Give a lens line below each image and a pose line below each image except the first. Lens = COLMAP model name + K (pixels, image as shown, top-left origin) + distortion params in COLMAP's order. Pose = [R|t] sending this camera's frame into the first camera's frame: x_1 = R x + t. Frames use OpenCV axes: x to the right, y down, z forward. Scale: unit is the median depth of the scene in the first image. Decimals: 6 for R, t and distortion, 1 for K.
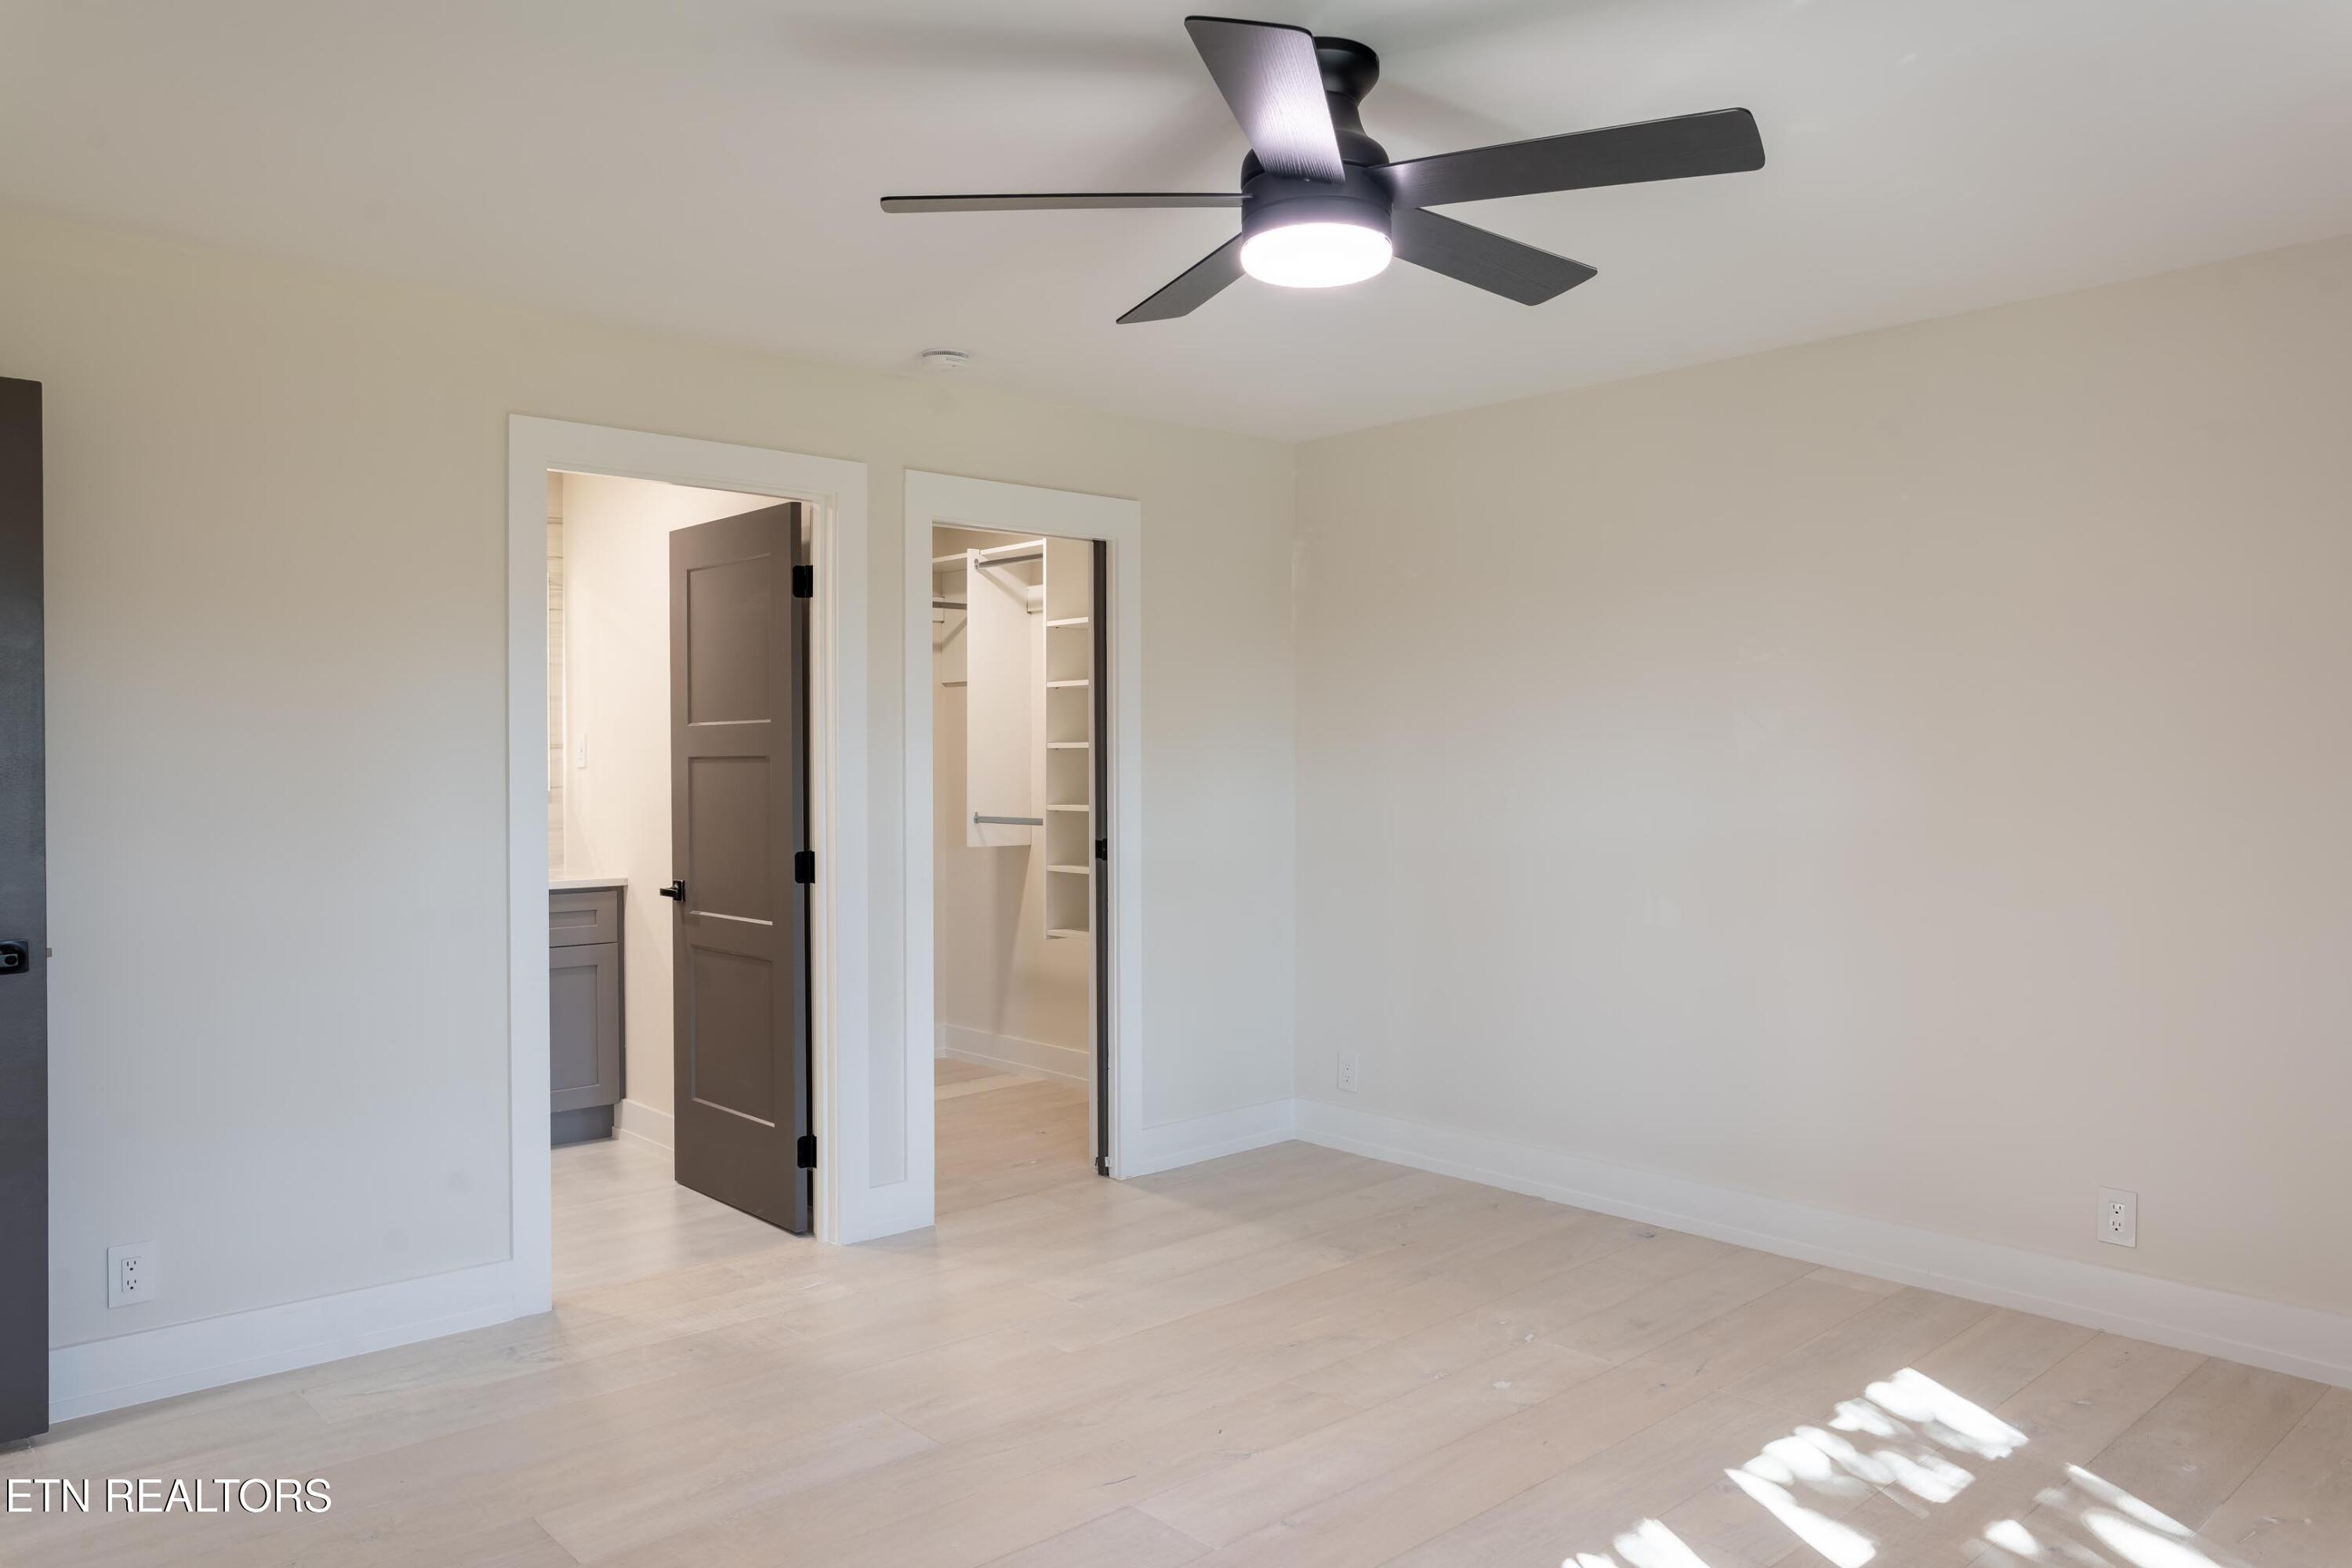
lens RADIAL K [[1575.9, 0, 1177.7], [0, 1575.9, 776.1], [0, 0, 1]] dist [-0.032093, 0.023265]
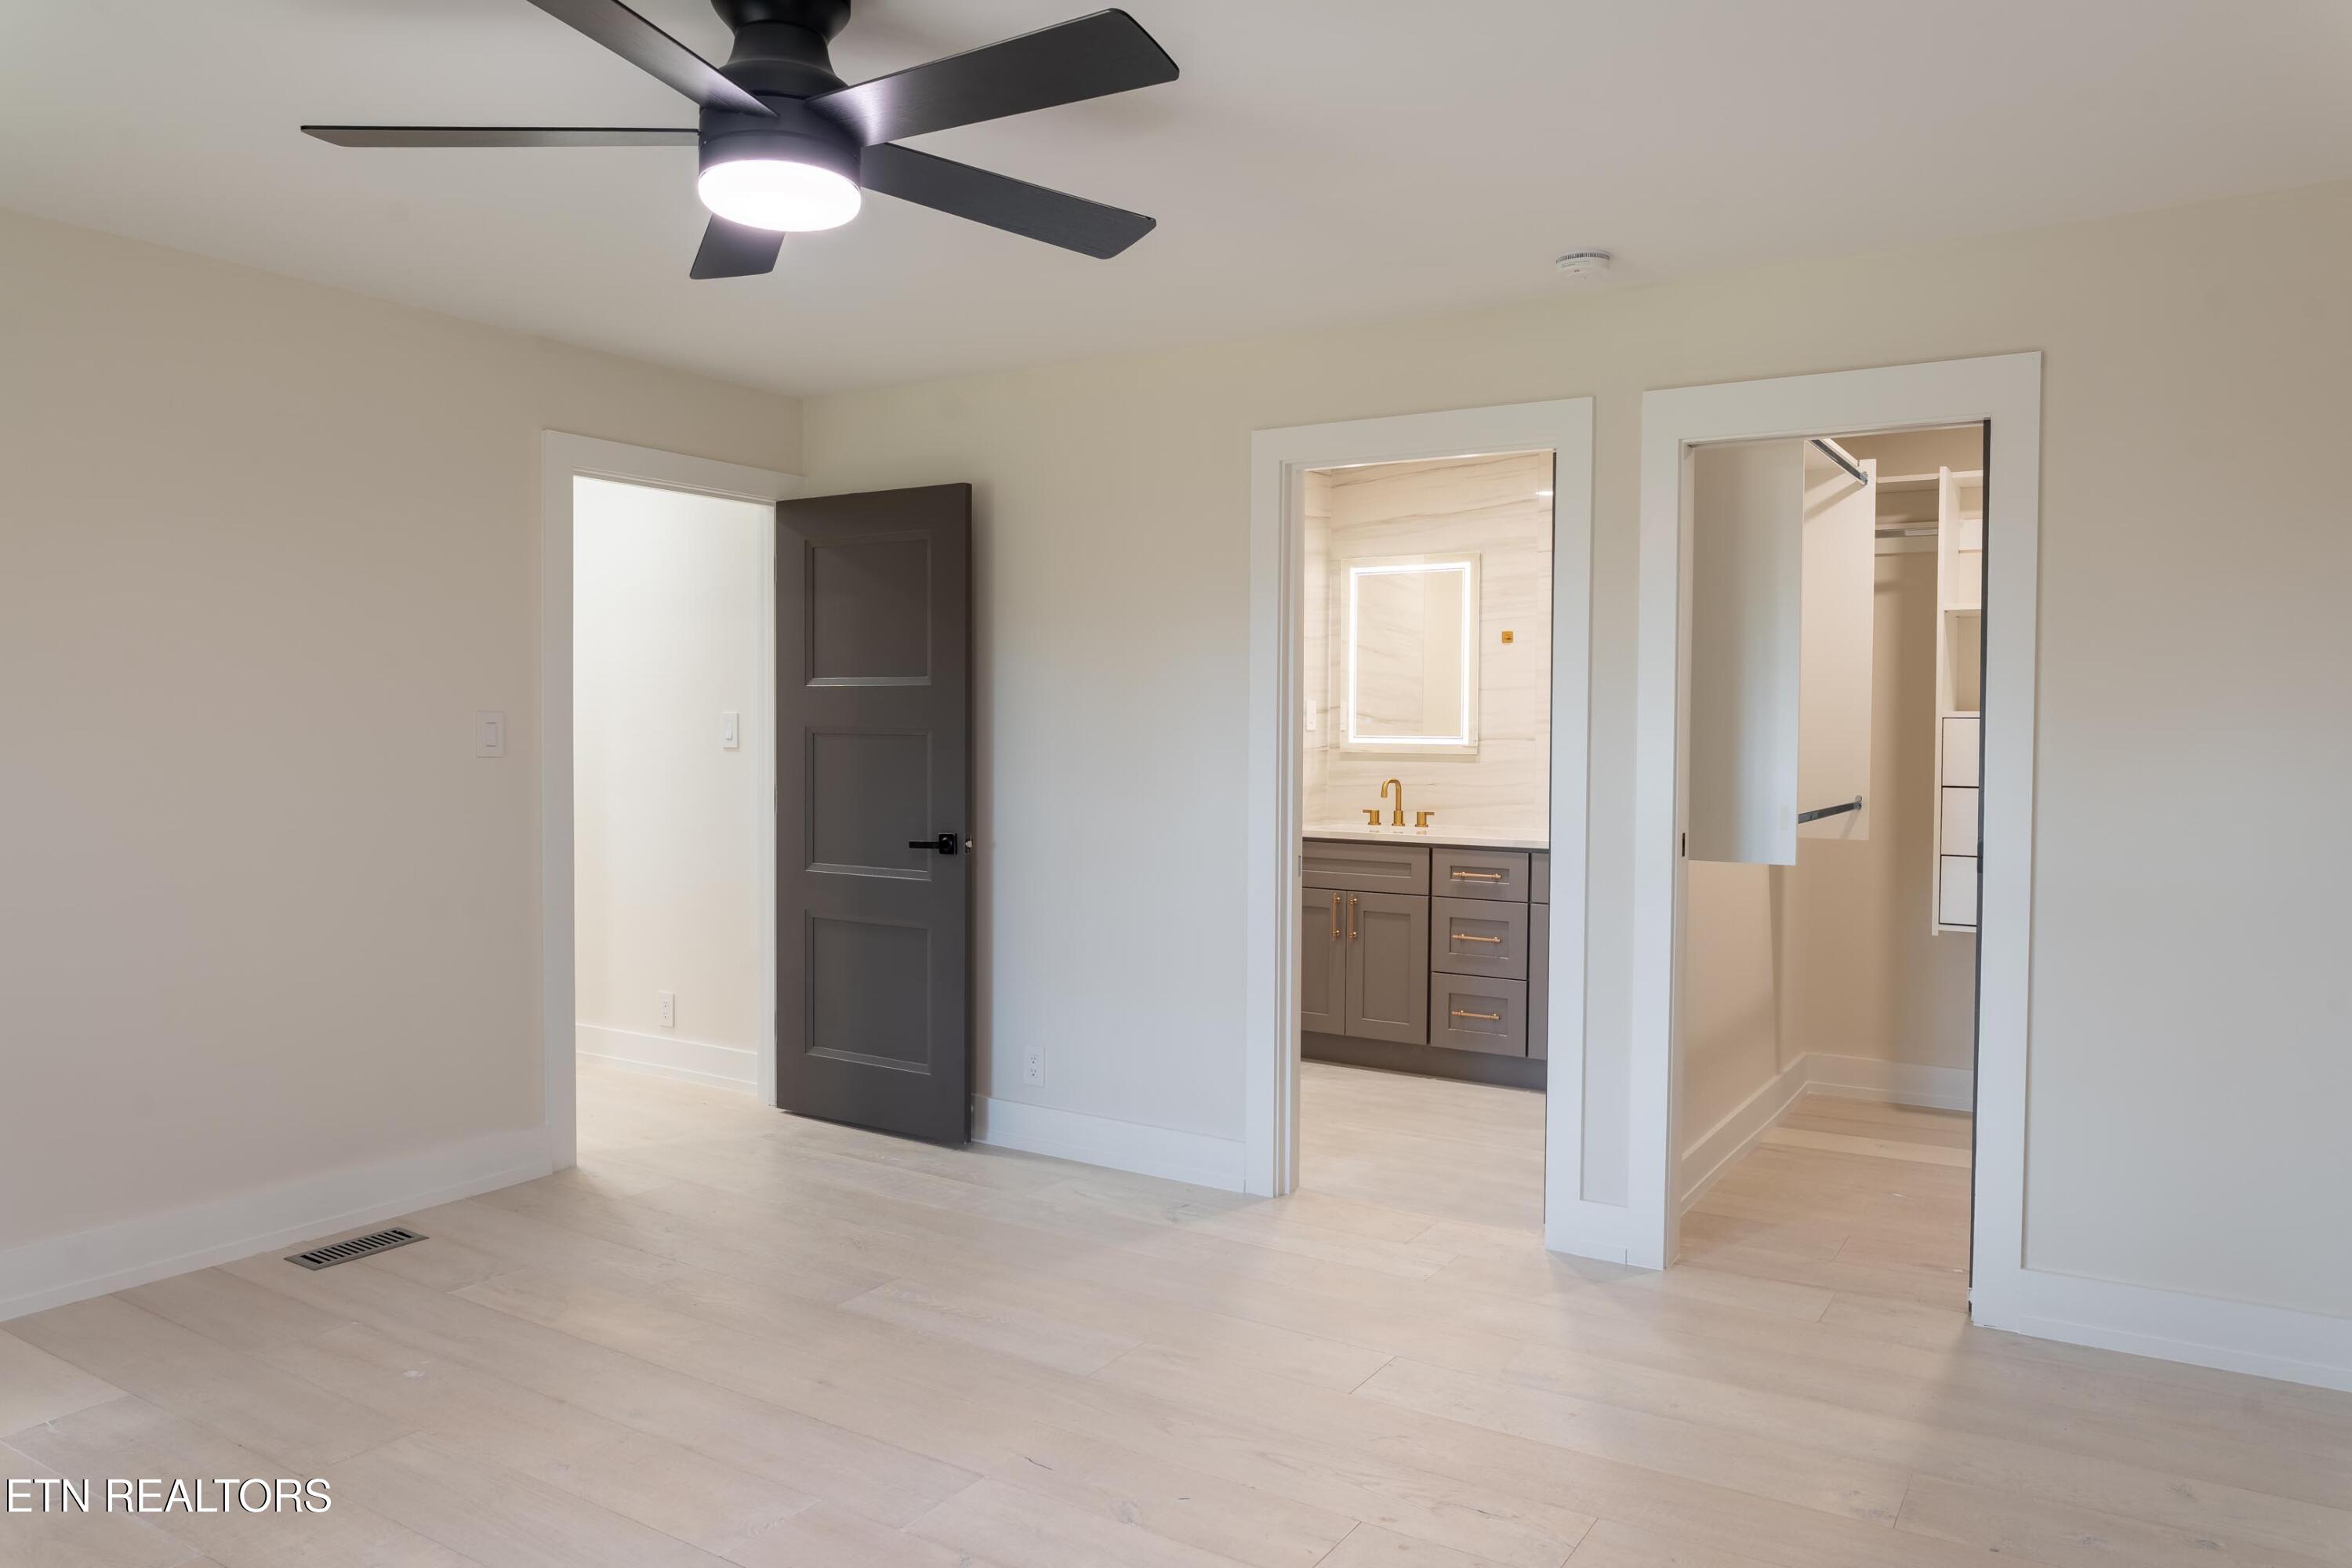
lens RADIAL K [[1575.9, 0, 1177.7], [0, 1575.9, 776.1], [0, 0, 1]] dist [-0.032093, 0.023265]
pose [[0.301925, 0.050830, -0.951976, 0.659290], [-0.014400, 0.998707, 0.048758, -0.026486], [0.953223, -0.001013, 0.302266, 0.564075]]
